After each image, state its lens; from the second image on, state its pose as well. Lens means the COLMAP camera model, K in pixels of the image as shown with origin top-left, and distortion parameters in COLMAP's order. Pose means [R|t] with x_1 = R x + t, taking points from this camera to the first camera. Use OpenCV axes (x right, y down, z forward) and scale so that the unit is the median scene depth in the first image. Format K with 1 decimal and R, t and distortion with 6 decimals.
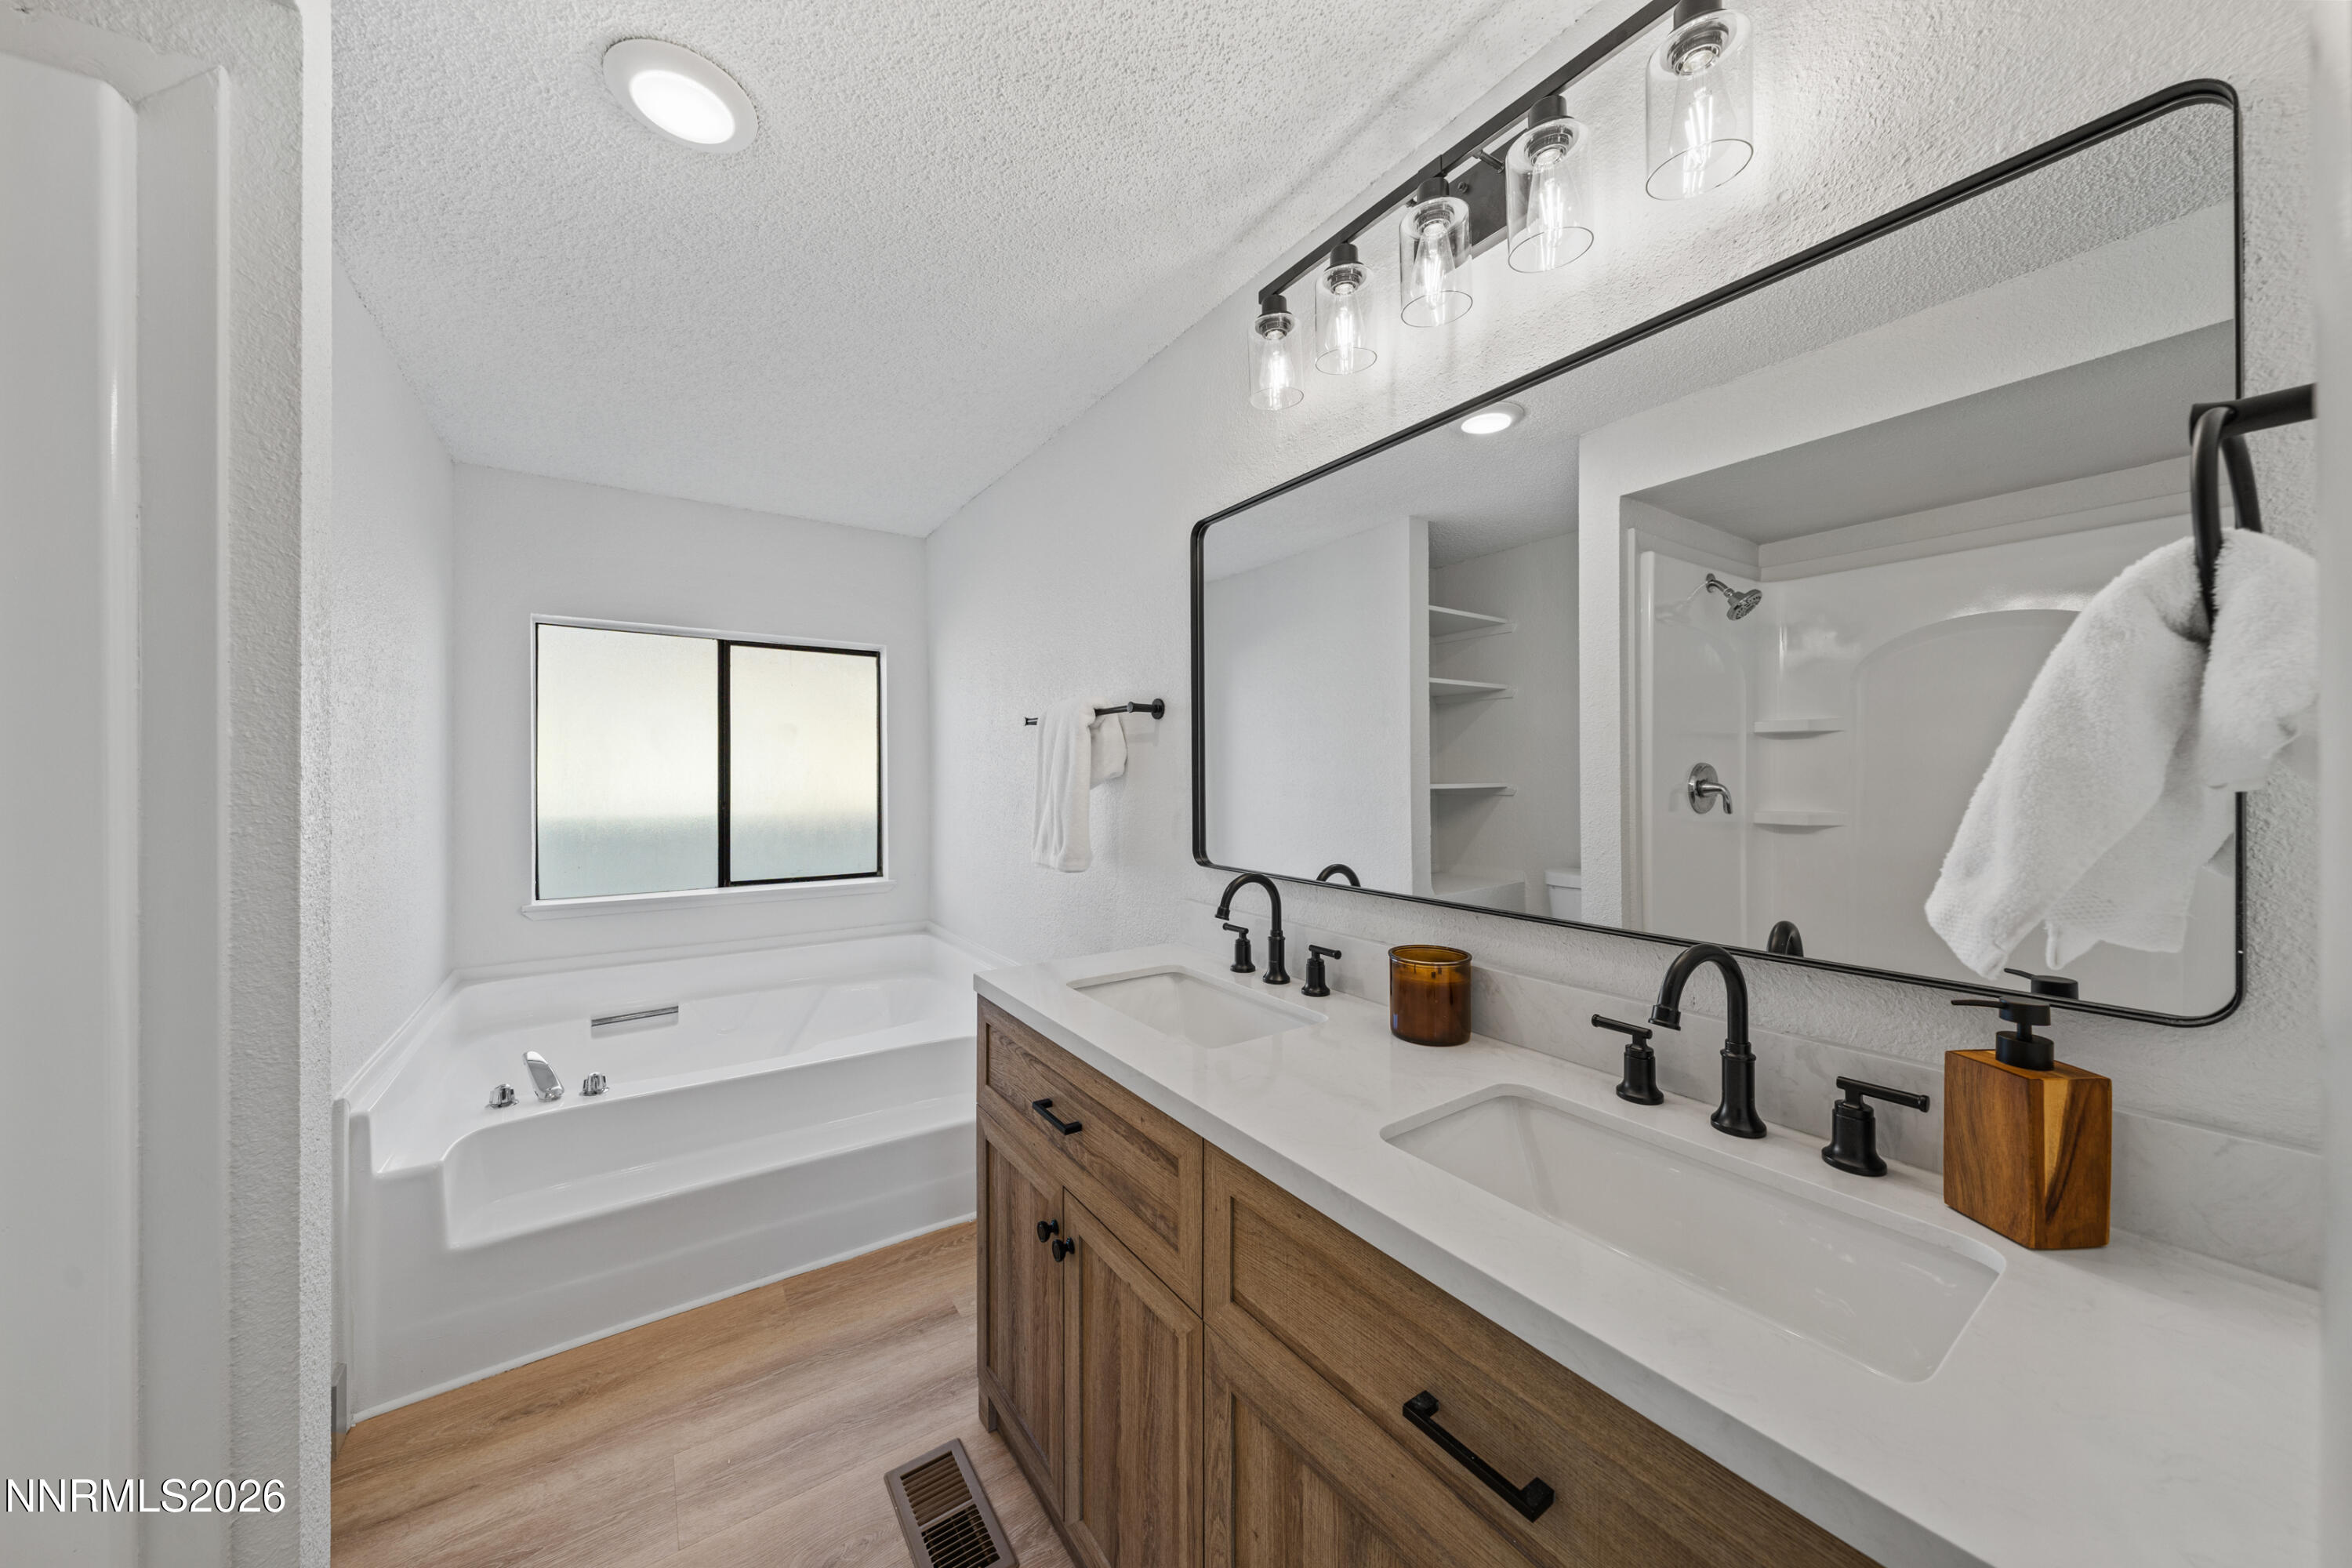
lens RADIAL K [[806.8, 0, 1183.6], [0, 806.8, 787.6], [0, 0, 1]] dist [-0.000097, -0.000123]
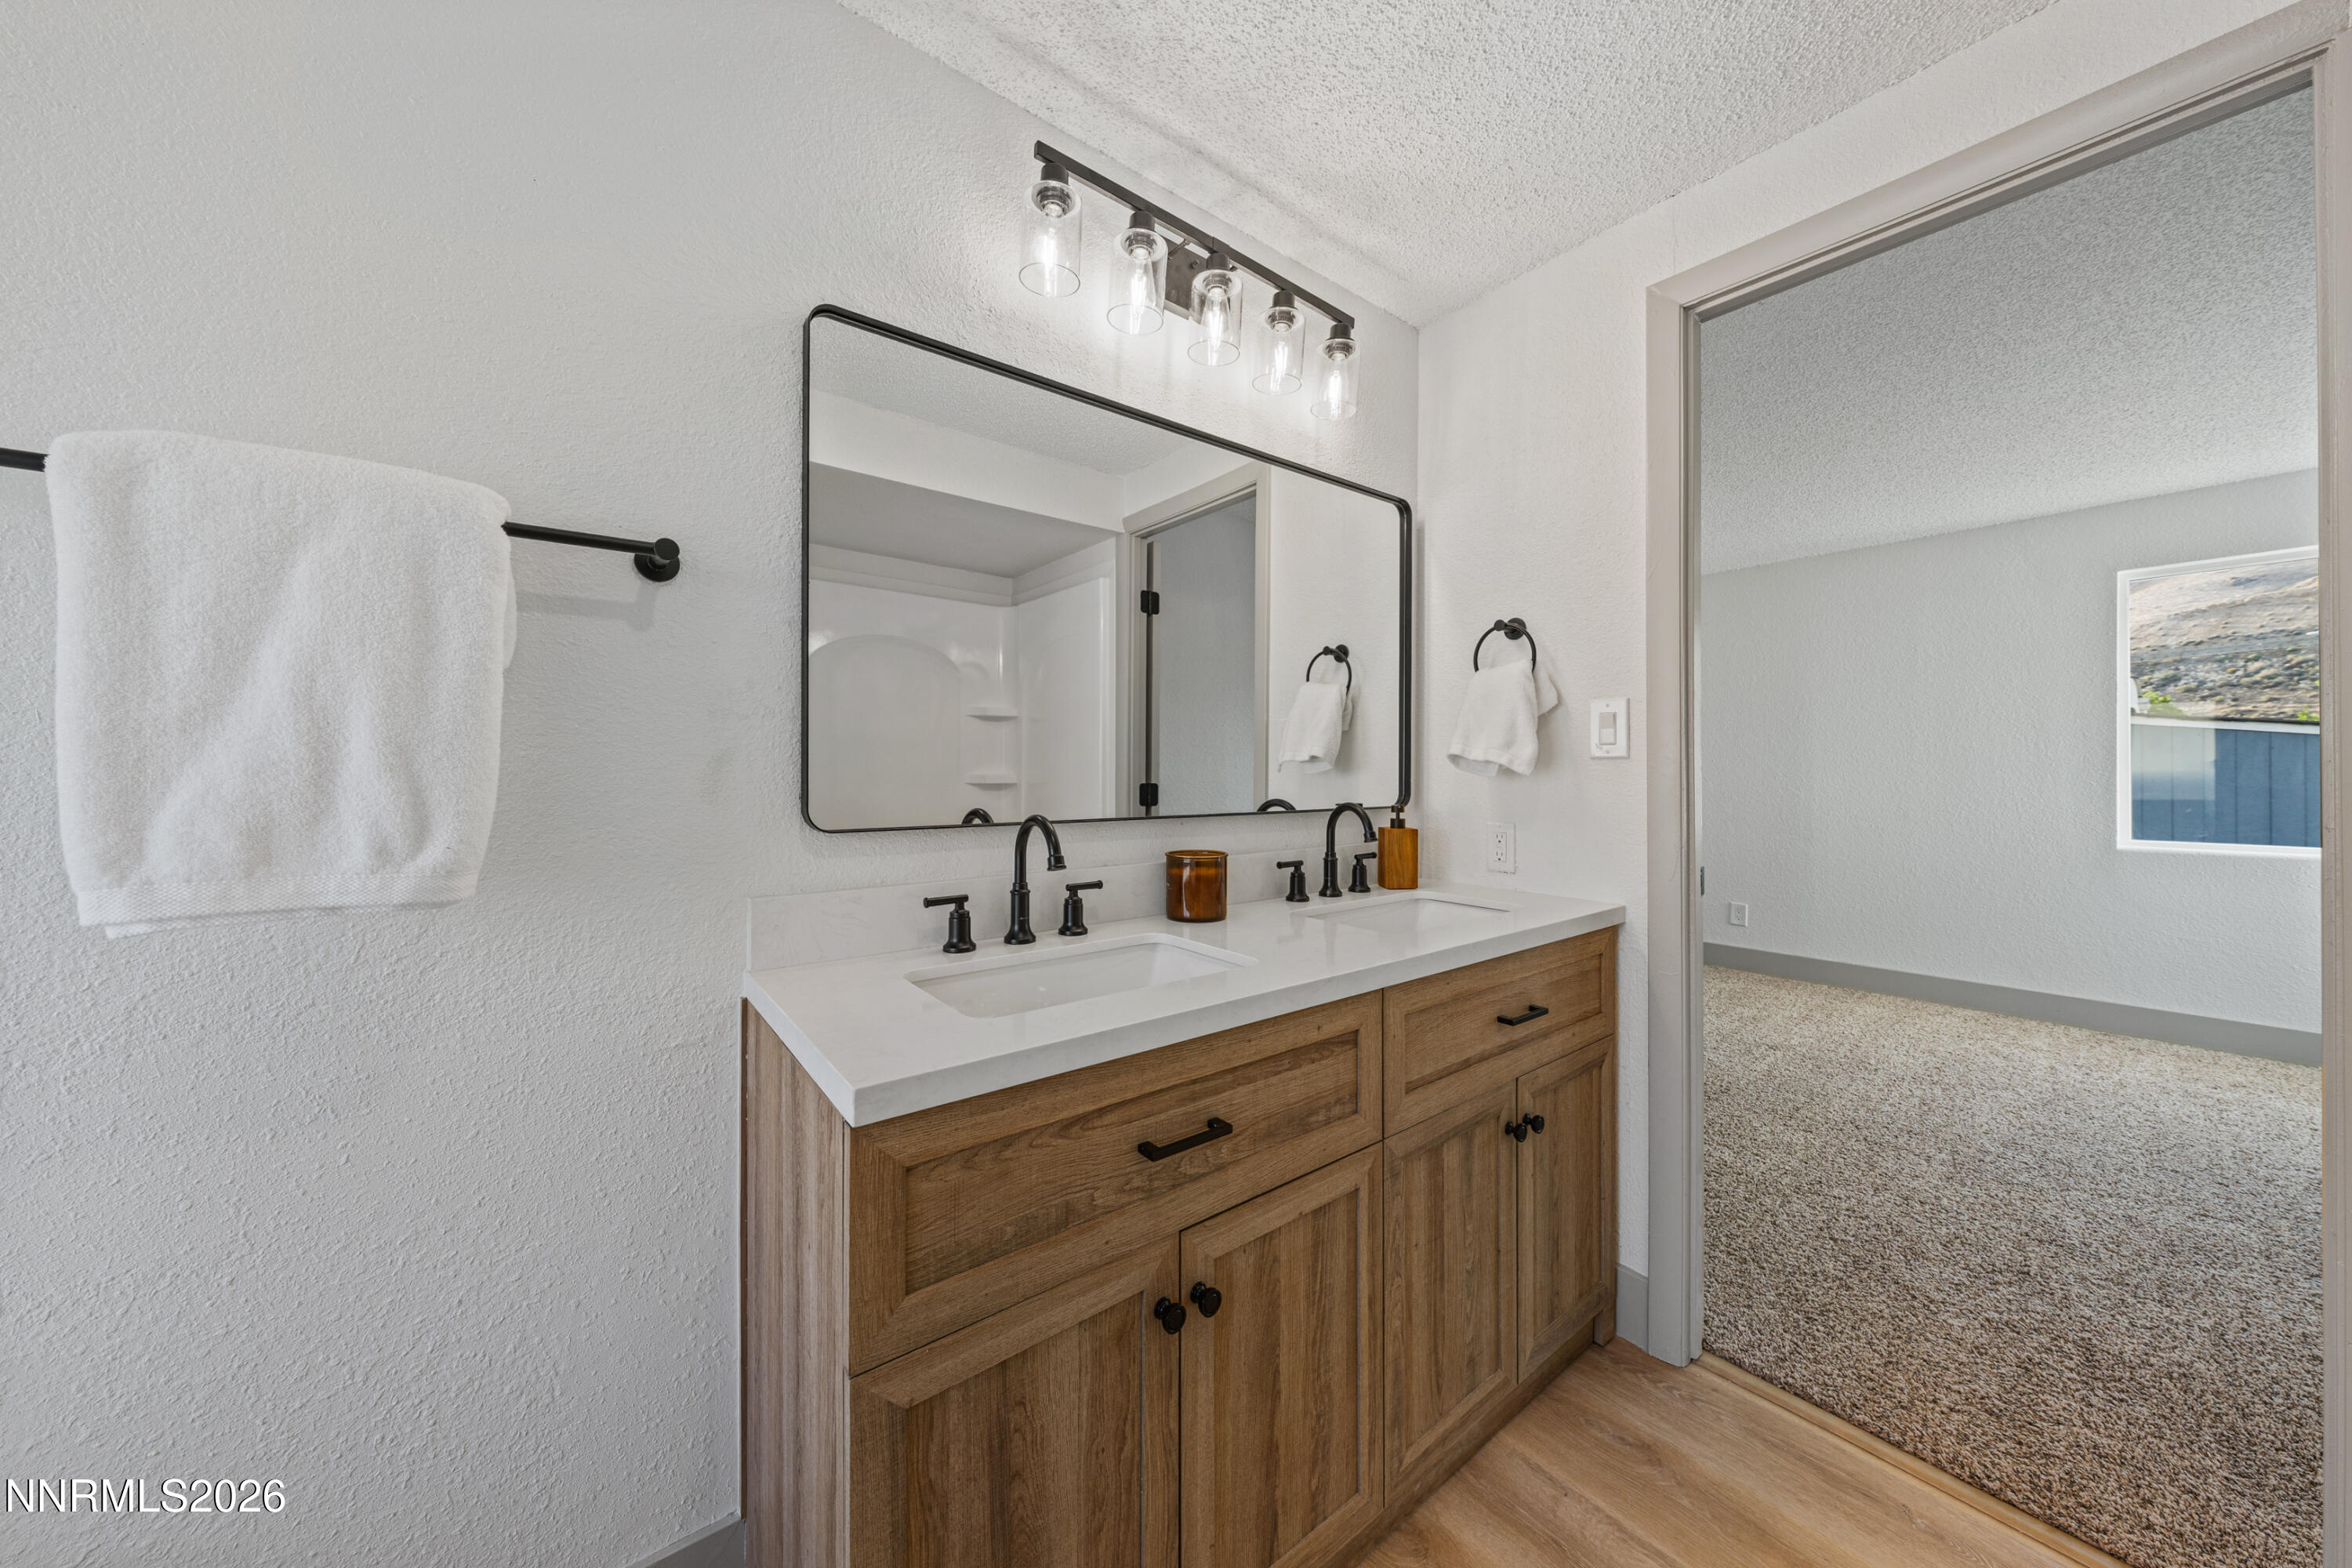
lens RADIAL K [[785.6, 0, 1178.5], [0, 785.6, 774.7], [0, 0, 1]] dist [0.002277, 0.000056]
pose [[-0.056751, -0.011129, 0.998326, -0.963352], [0.017284, 0.999777, 0.012128, 0.071051], [-0.998239, 0.017943, -0.056546, 1.148402]]
